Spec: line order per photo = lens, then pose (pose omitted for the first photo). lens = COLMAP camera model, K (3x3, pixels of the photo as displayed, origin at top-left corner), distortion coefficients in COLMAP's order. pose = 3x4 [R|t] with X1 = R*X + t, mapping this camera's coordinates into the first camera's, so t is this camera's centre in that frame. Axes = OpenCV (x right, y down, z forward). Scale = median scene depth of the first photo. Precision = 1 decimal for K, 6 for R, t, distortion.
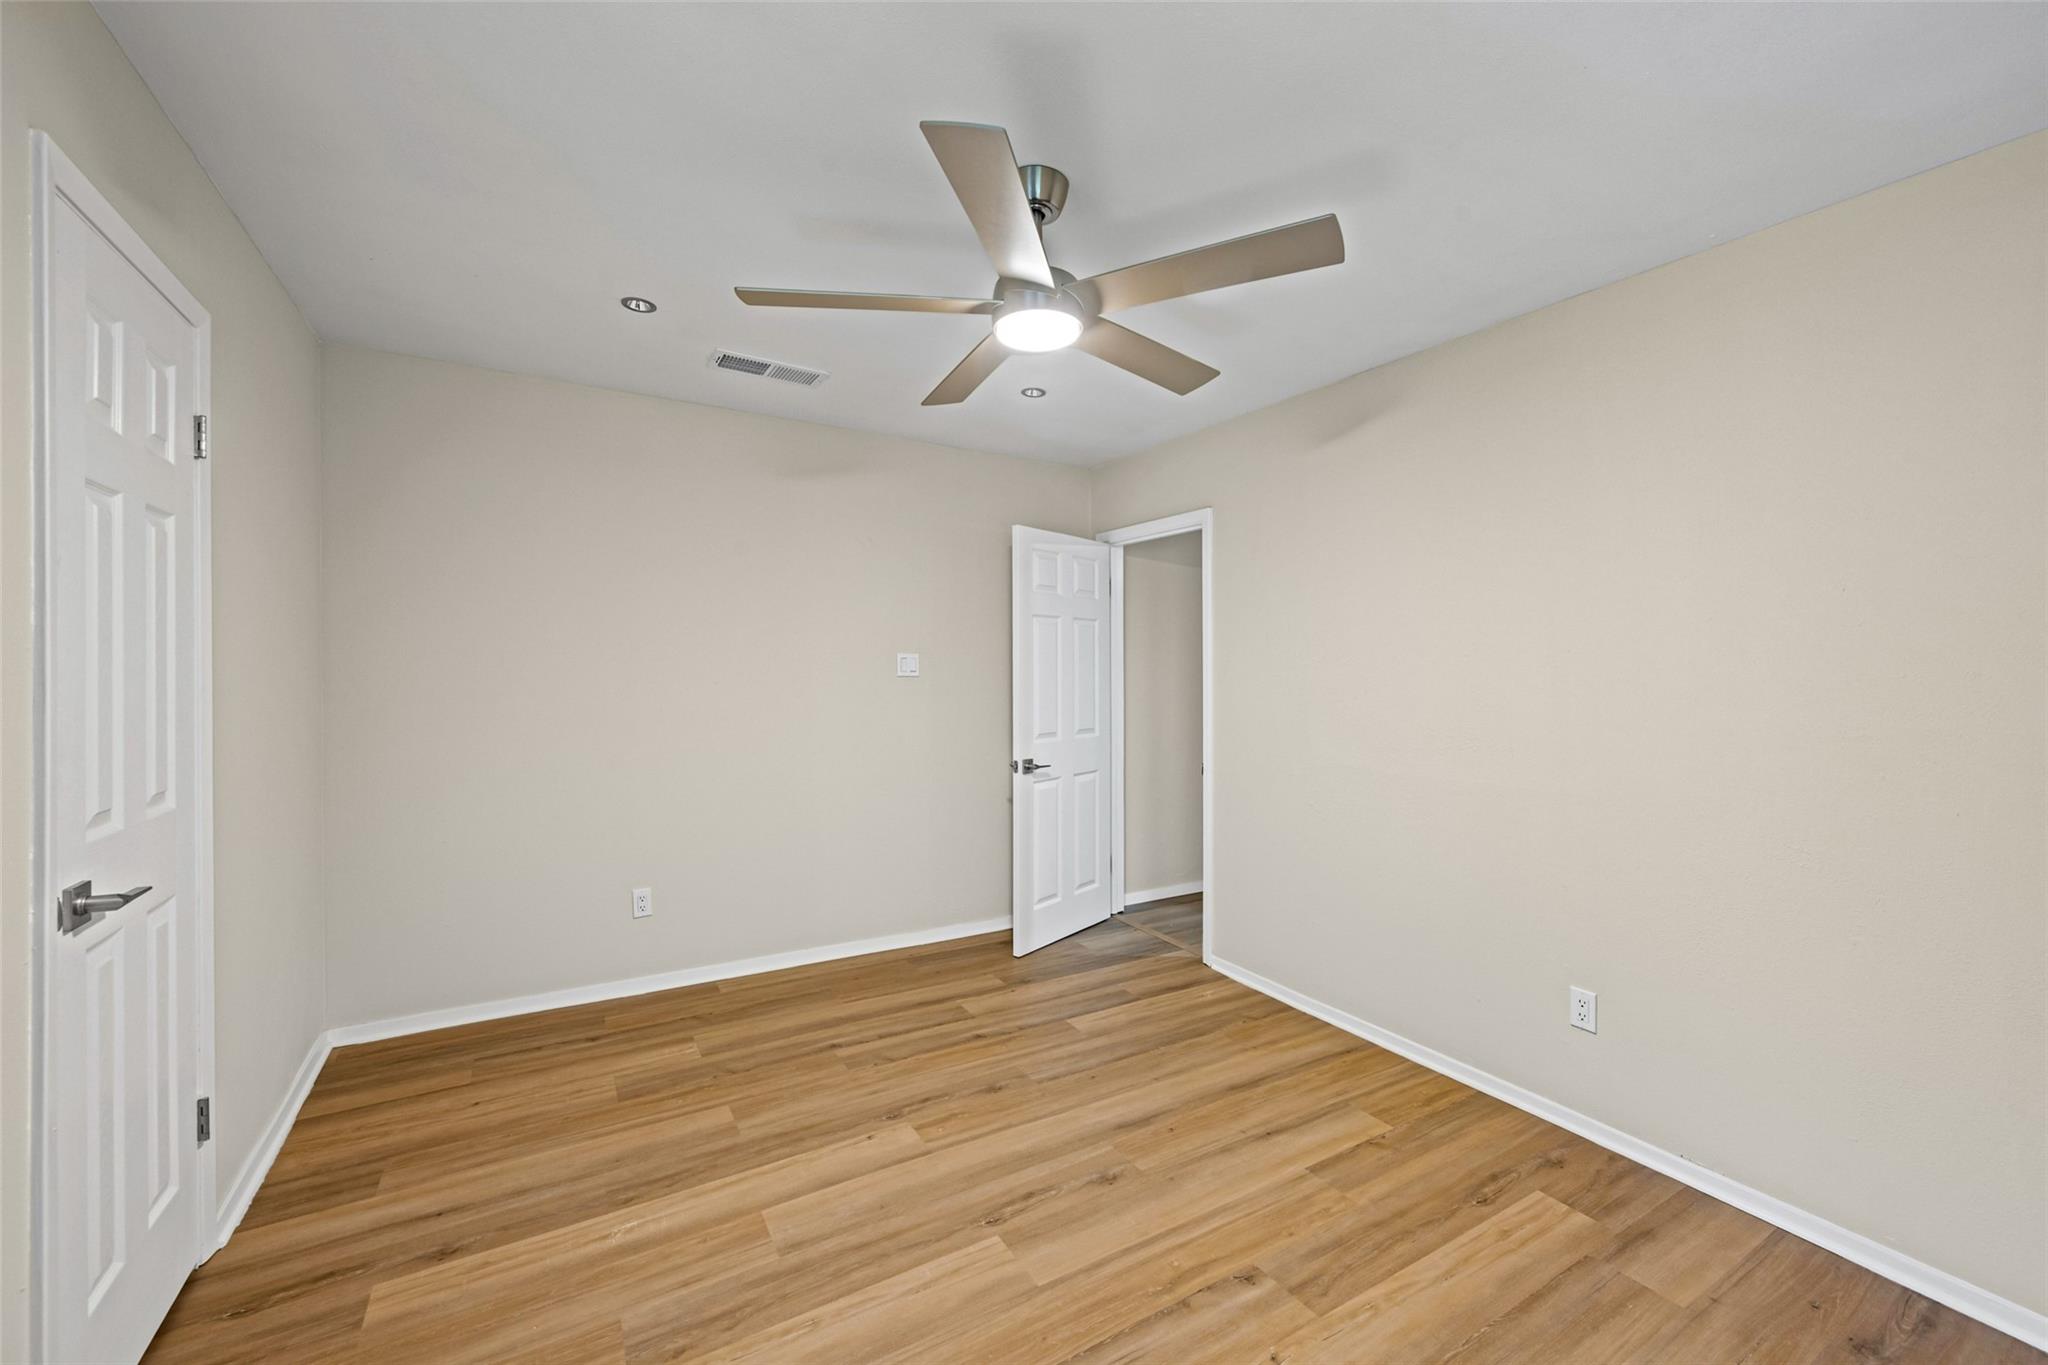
lens RADIAL K [[800.5, 0, 1022.5], [0, 800.5, 679.0], [0, 0, 1]] dist [-0.001430, -0.000353]
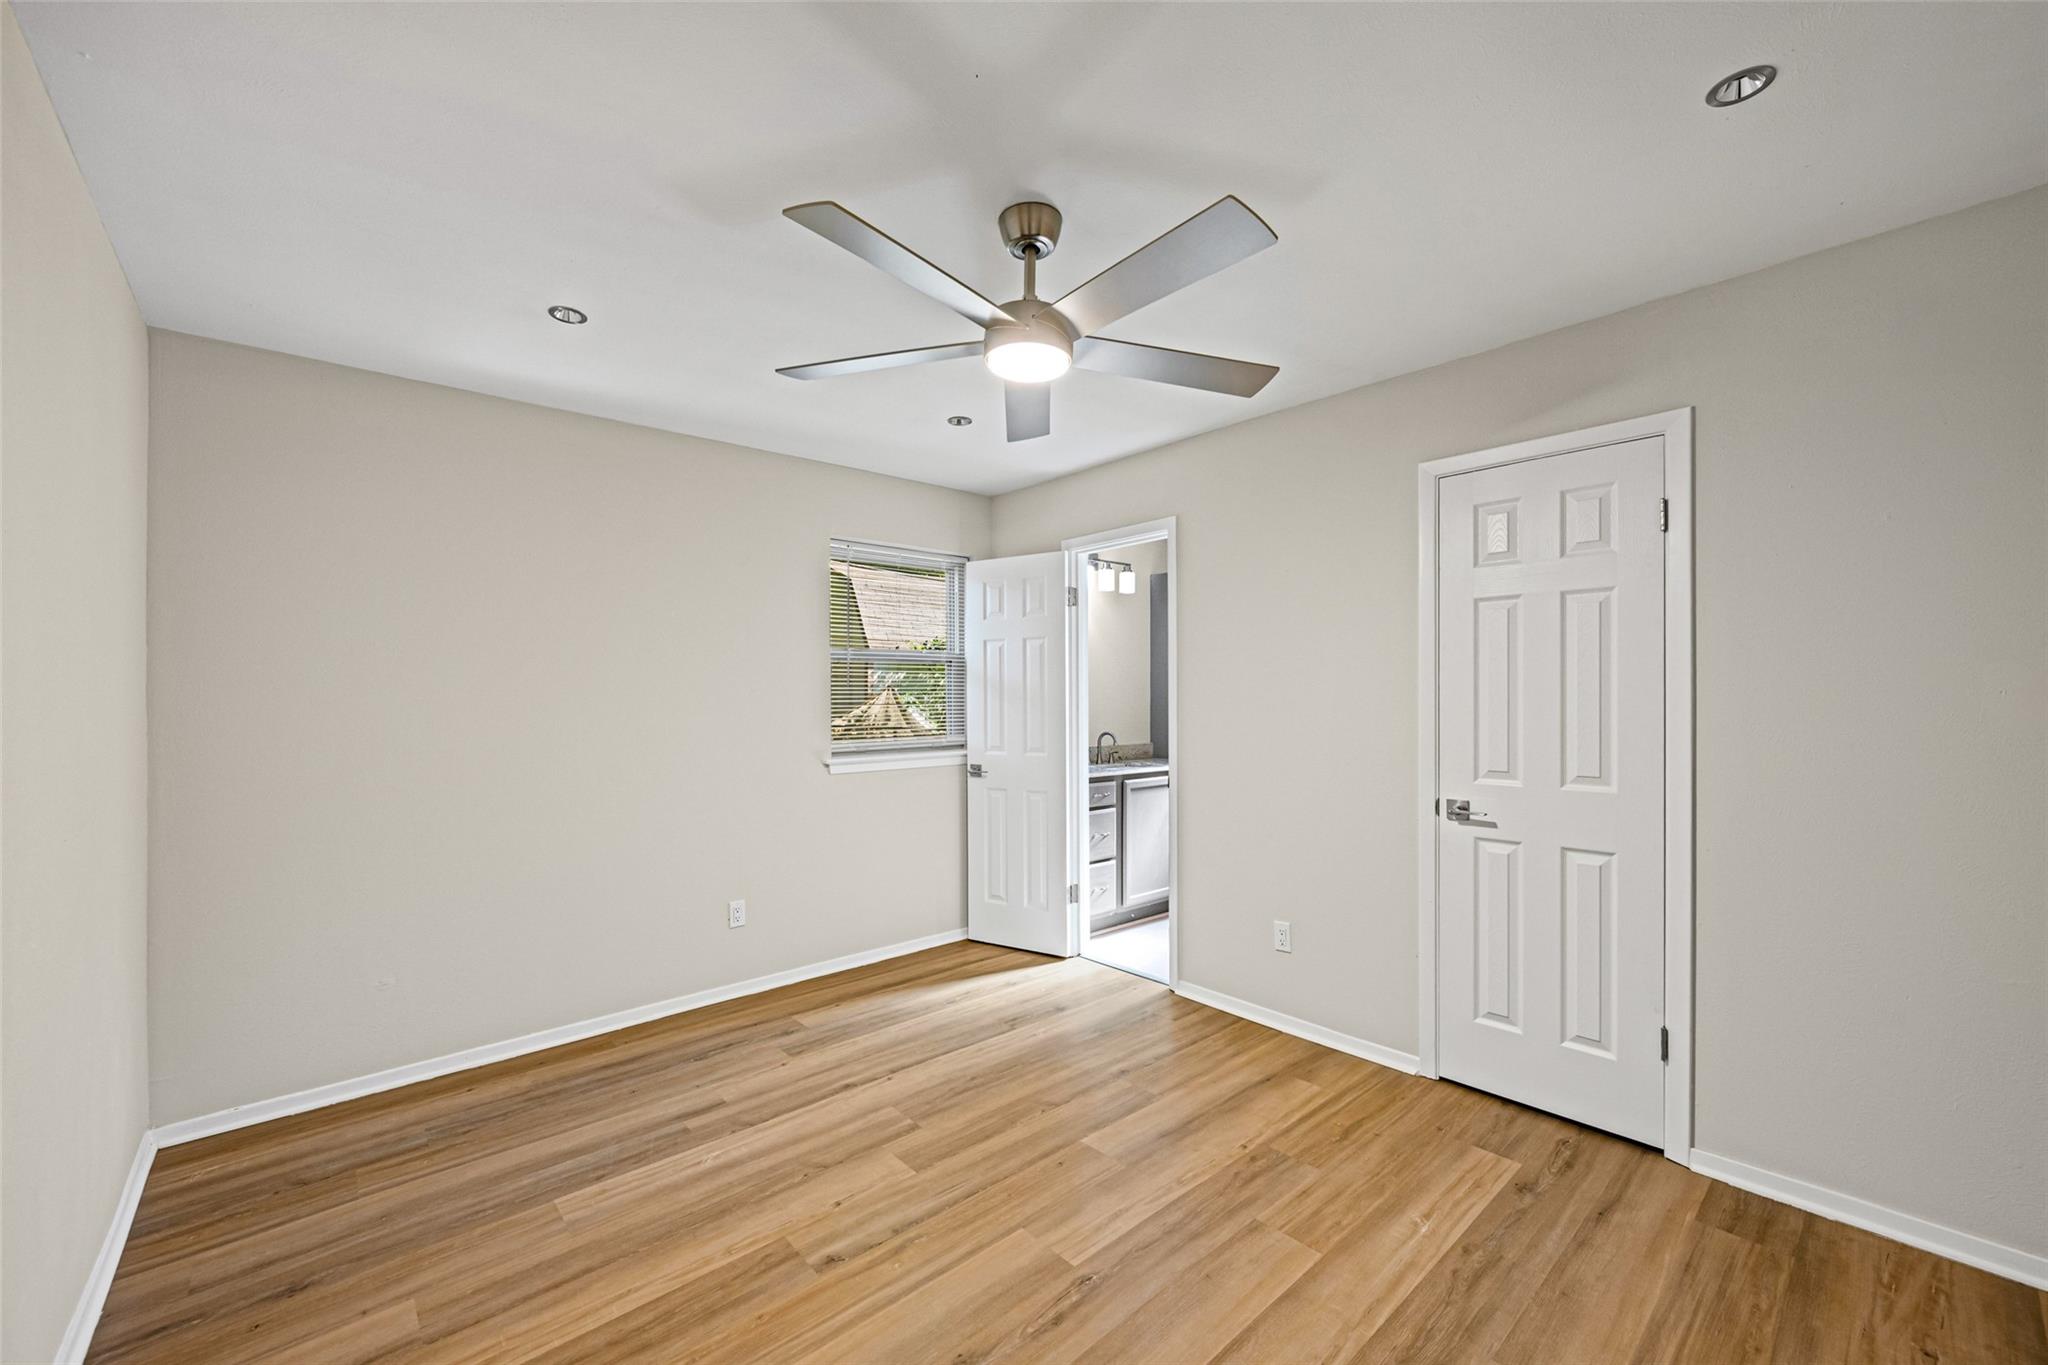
lens RADIAL K [[800.5, 0, 1021.5], [0, 800.5, 690.1], [0, 0, 1]] dist [-0.001430, -0.000353]
pose [[-0.982362, -0.003973, -0.186947, 0.228140], [-0.003928, 0.999992, -0.000609, -0.011958], [0.186948, 0.000136, -0.982370, 2.031591]]
